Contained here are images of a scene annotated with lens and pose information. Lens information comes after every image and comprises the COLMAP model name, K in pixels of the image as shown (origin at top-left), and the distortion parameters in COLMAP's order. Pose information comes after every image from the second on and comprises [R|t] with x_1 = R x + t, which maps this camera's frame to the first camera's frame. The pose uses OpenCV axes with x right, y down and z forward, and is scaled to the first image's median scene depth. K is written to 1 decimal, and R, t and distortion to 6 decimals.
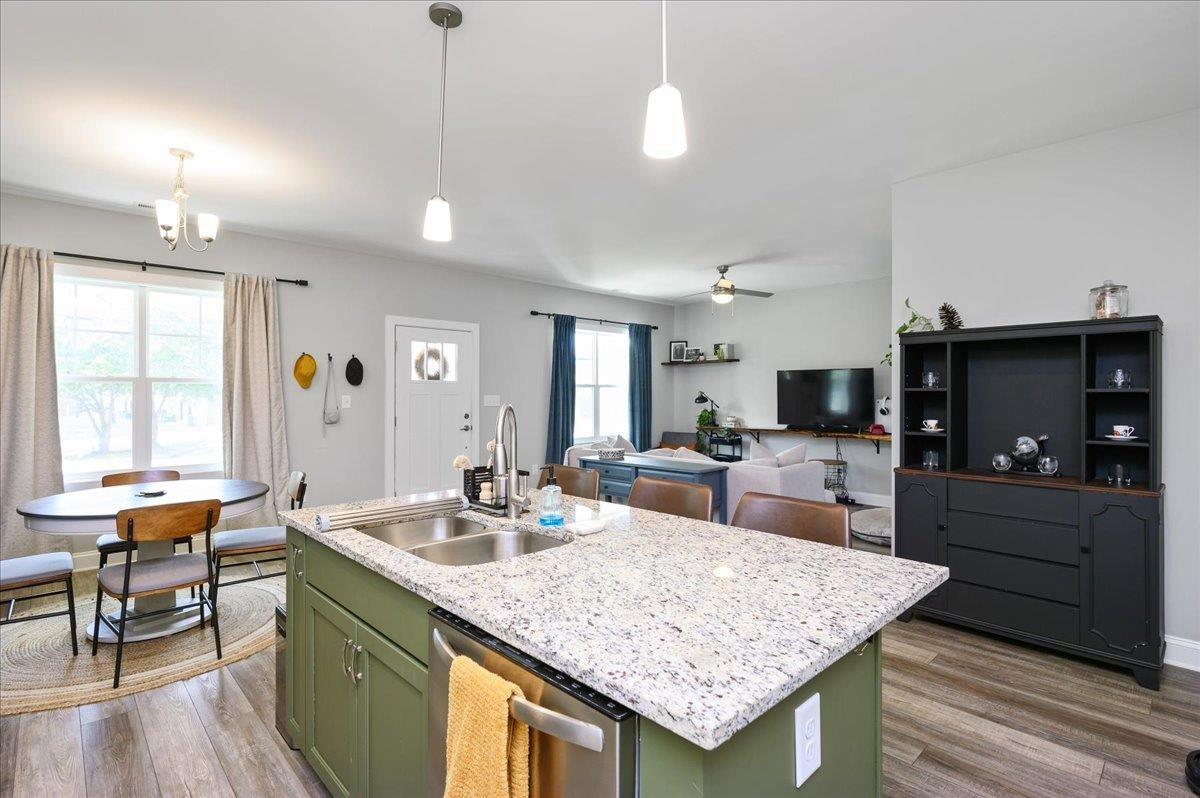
lens RADIAL K [[574.2, 0, 602.0], [0, 574.2, 399.2], [0, 0, 1]] dist [0.001648, -0.000126]
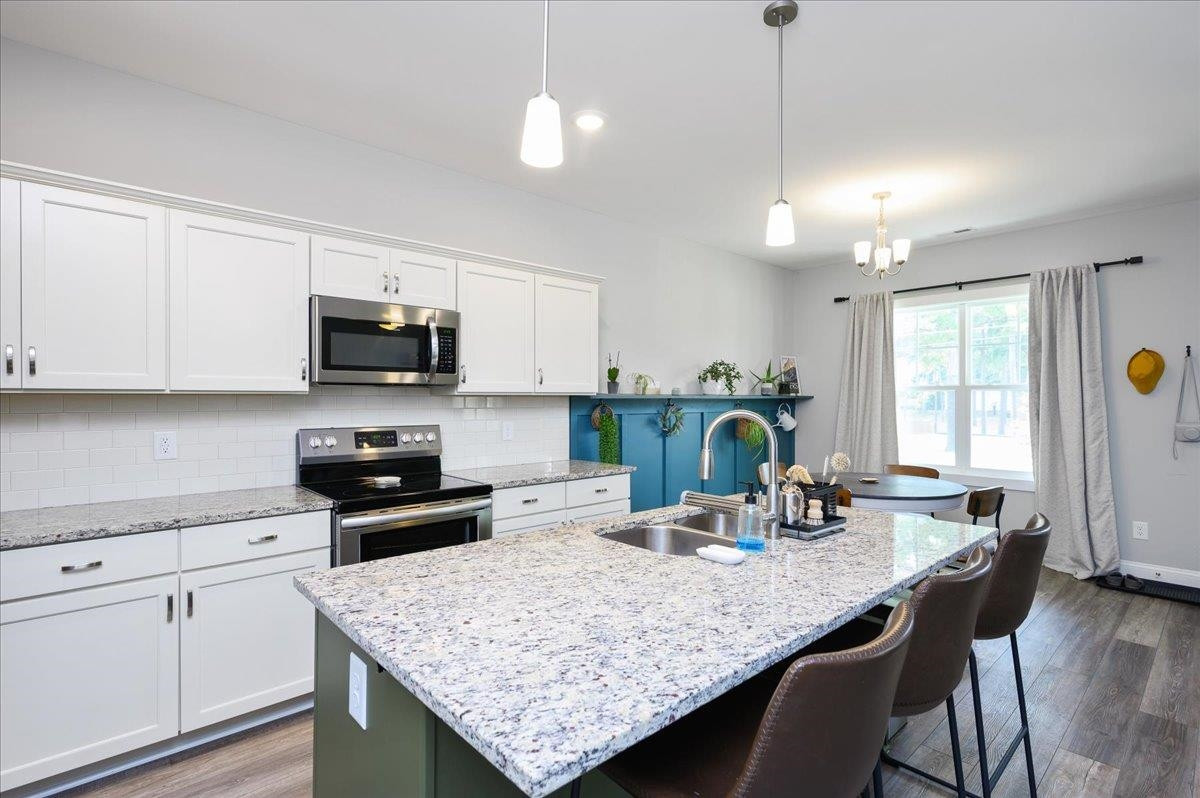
lens RADIAL K [[574.2, 0, 602.0], [0, 574.2, 399.2], [0, 0, 1]] dist [0.001648, -0.000126]
pose [[-0.025380, 0.000651, -0.999678, 0.281376], [-0.012446, 0.999922, 0.000967, -0.002943], [0.999600, 0.012466, -0.025369, 0.281191]]
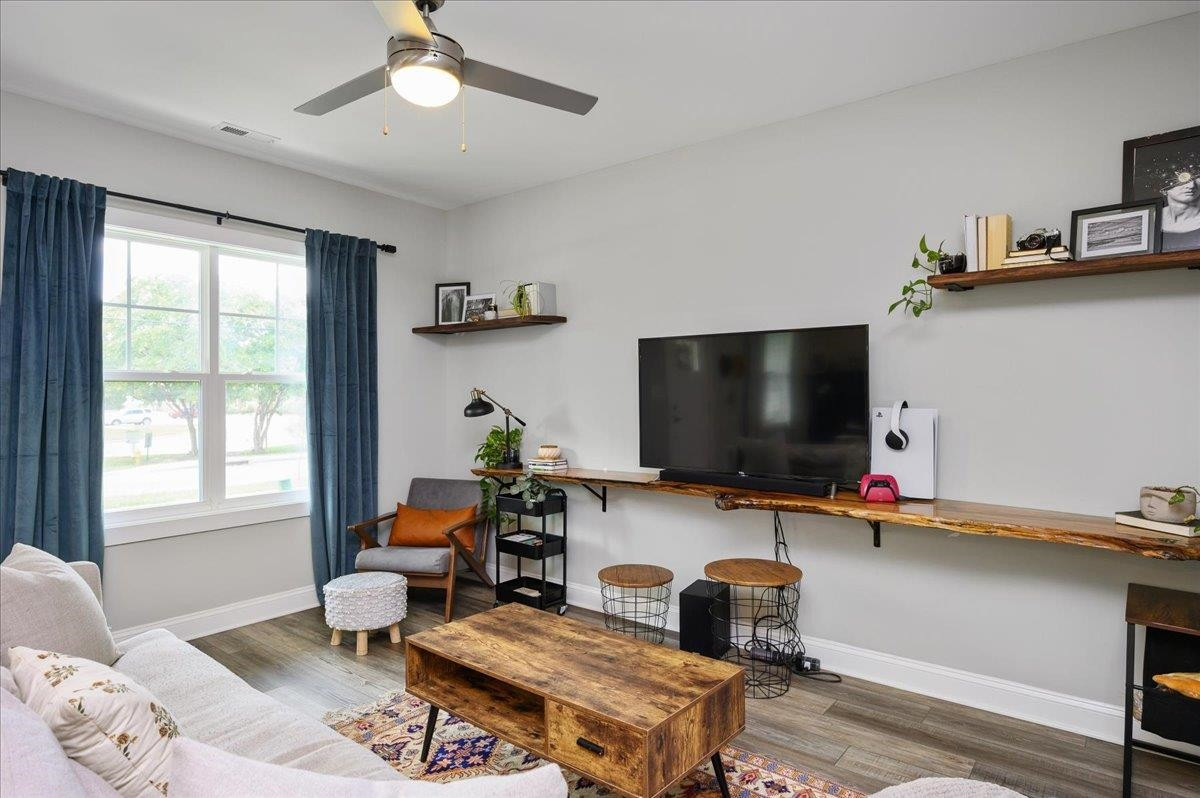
lens RADIAL K [[667.5, 0, 600.8], [0, 667.5, 395.3], [0, 0, 1]] dist [-0.002027, 0.000360]
pose [[0.991171, -0.003620, 0.132541, 0.303254], [0.004741, 0.999956, -0.008146, -0.007026], [-0.132506, 0.008703, 0.991144, 0.741426]]
